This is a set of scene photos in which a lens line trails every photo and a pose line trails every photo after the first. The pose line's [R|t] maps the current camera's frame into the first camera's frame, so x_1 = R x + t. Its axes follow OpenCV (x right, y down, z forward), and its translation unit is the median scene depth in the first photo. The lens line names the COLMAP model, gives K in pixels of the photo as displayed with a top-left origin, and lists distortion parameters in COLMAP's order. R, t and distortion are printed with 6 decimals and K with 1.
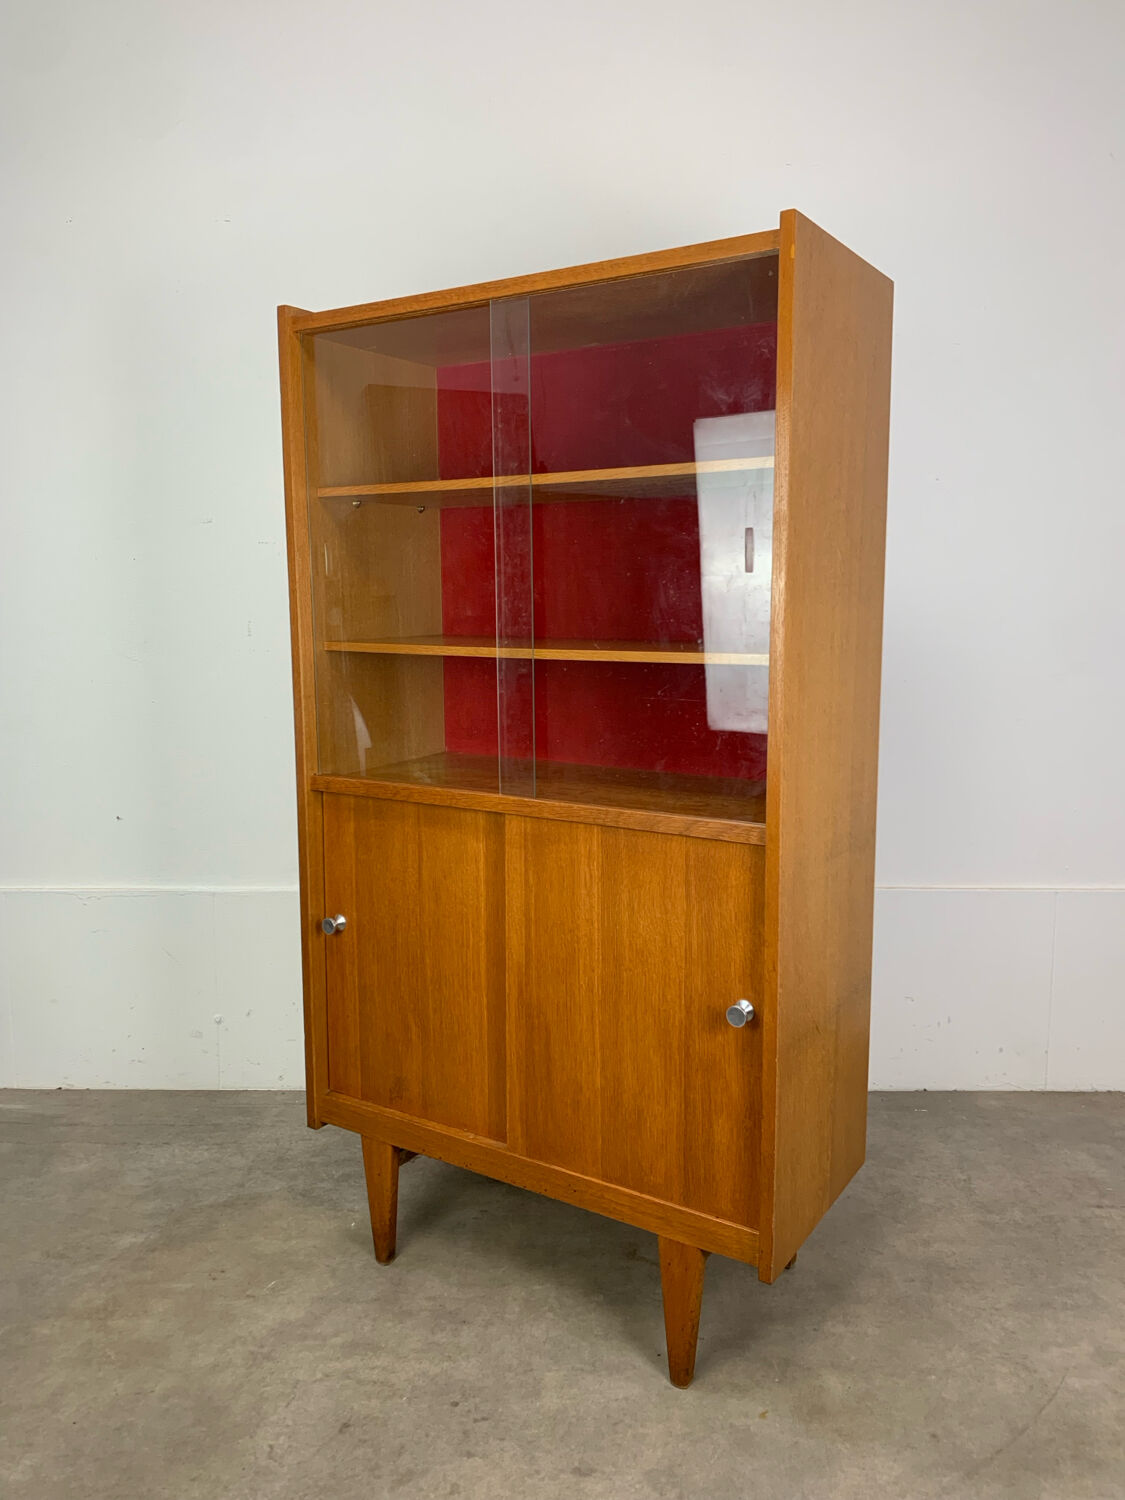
lens RADIAL K [[1138.1, 0, 584.8], [0, 1138.1, 721.0], [0, 0, 1]] dist [0.027839, -0.025773]
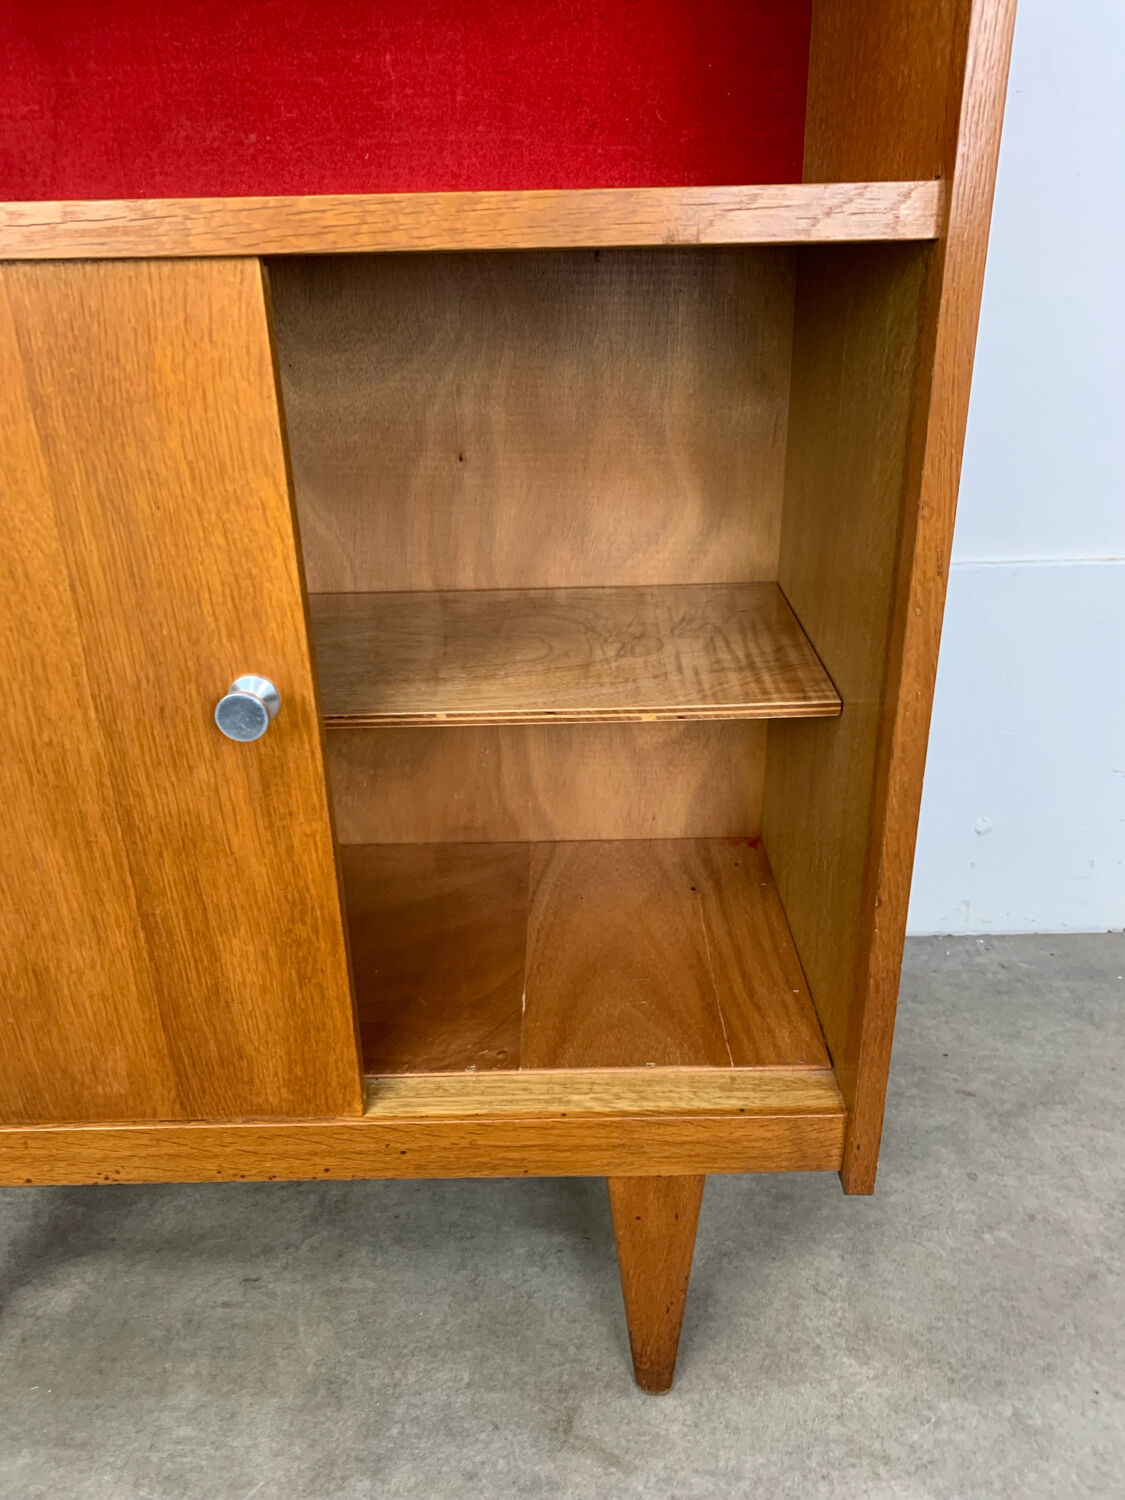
lens RADIAL K [[1138.1, 0, 611.5], [0, 1138.1, 726.5], [0, 0, 1]] dist [0.027839, -0.025773]
pose [[0.842068, -0.223941, 0.490685, 0.038028], [0.077077, 0.950359, 0.301457, 0.132763], [-0.533836, -0.216027, 0.817528, 0.528097]]
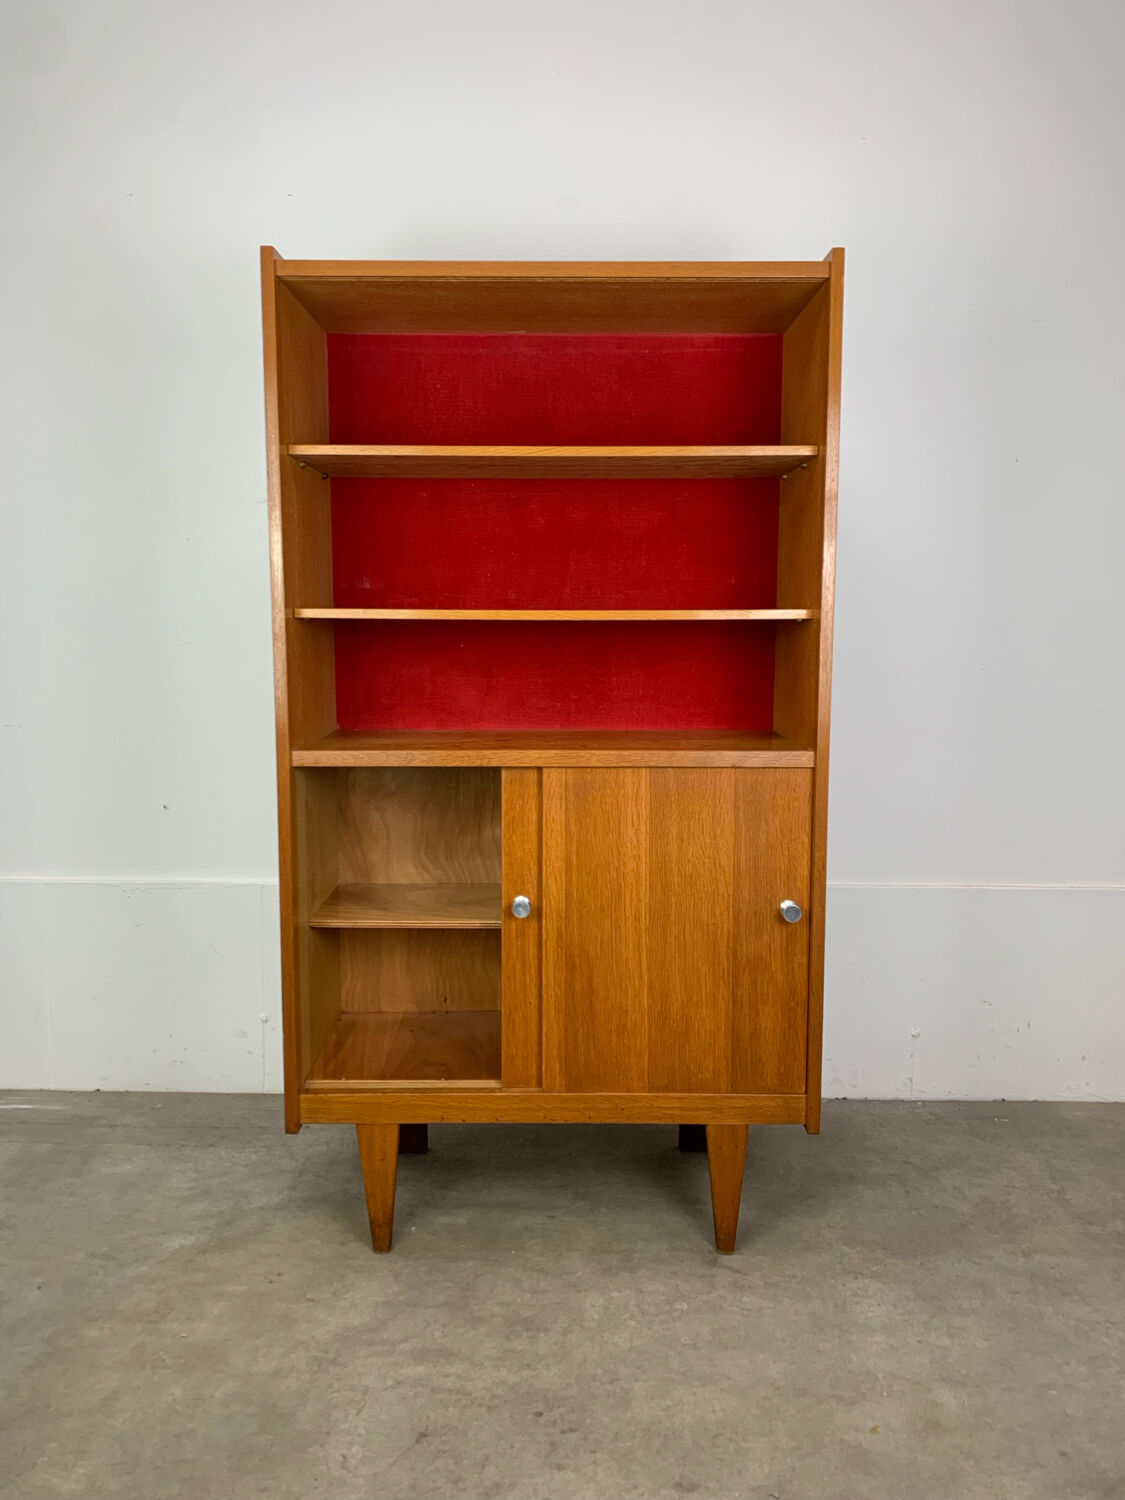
lens RADIAL K [[1138.1, 0, 572.6], [0, 1138.1, 716.5], [0, 0, 1]] dist [0.027839, -0.025773]
pose [[0.844895, -0.047325, 0.532835, -0.611503], [0.056454, 0.998405, -0.000841, 0.036915], [-0.531945, 0.030792, 0.846219, 0.095234]]
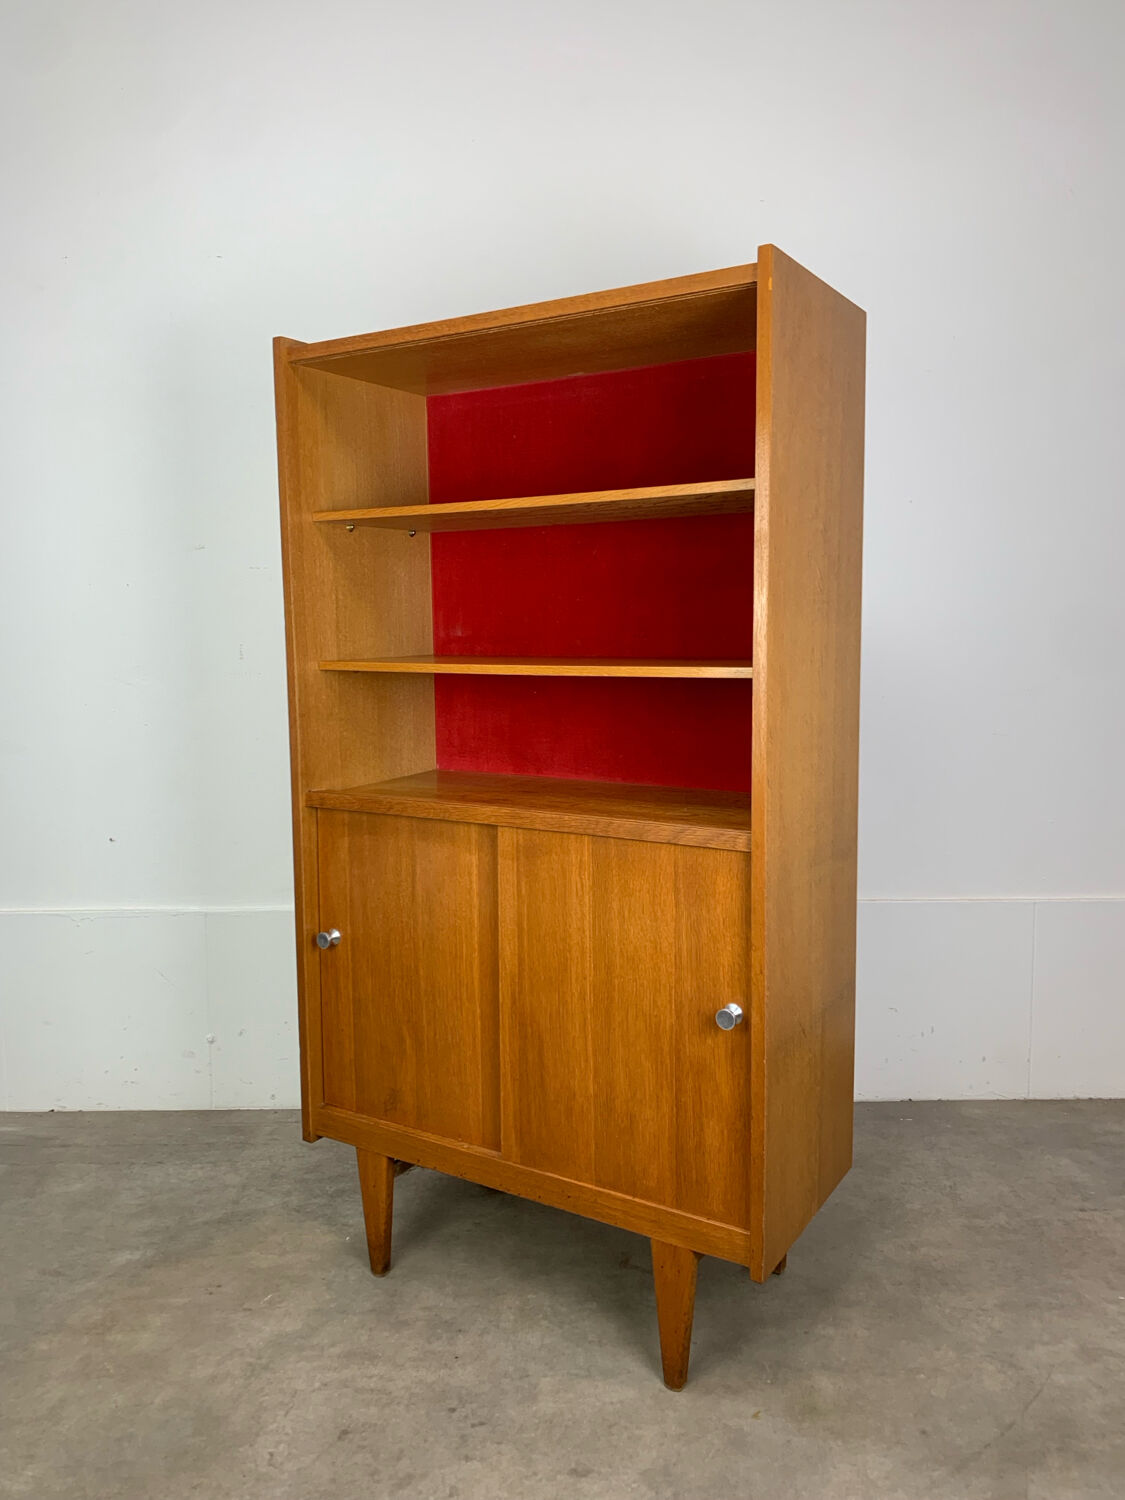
lens RADIAL K [[1138.1, 0, 583.0], [0, 1138.1, 718.4], [0, 0, 1]] dist [0.027839, -0.025773]
pose [[0.999859, -0.008402, 0.014568, -0.007284], [0.008802, 0.999580, -0.027621, 0.013391], [-0.014330, 0.027745, 0.999512, -0.029822]]
